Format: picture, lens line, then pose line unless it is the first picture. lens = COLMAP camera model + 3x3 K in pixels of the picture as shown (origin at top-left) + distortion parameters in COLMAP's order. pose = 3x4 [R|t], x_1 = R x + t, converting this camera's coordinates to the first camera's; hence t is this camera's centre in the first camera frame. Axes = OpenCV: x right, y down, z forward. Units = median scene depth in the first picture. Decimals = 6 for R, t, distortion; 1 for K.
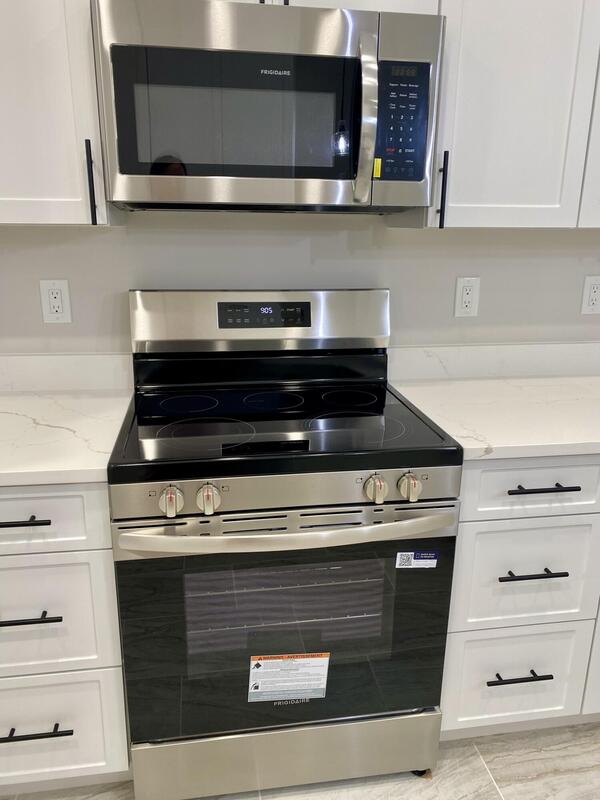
lens RADIAL K [[607.7, 0, 296.3], [0, 607.7, 403.1], [0, 0, 1]] dist [0.042161, -0.050596]
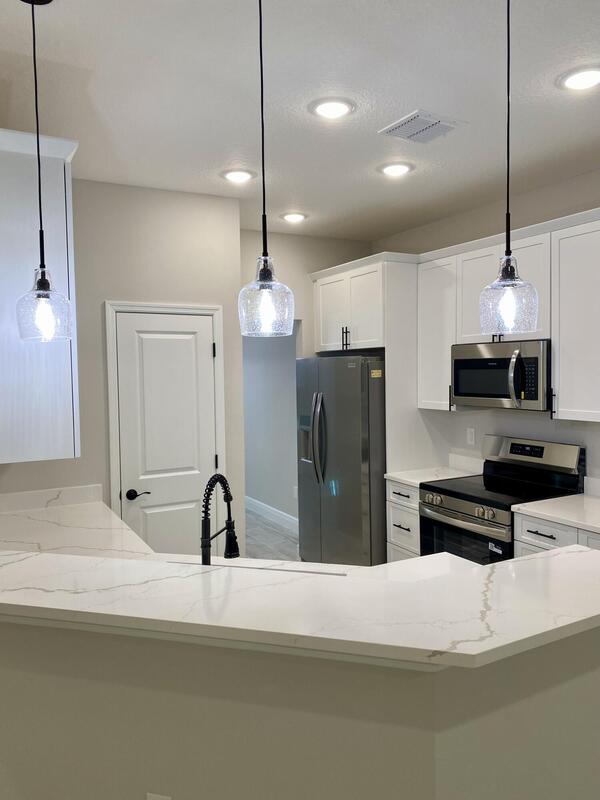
lens RADIAL K [[607.7, 0, 297.7], [0, 607.7, 398.2], [0, 0, 1]] dist [0.042161, -0.050596]
pose [[0.326234, 0.032067, -0.944745, 2.168188], [-0.251225, 0.966424, -0.053949, 0.003429], [0.911294, 0.254944, 0.323336, -0.661764]]
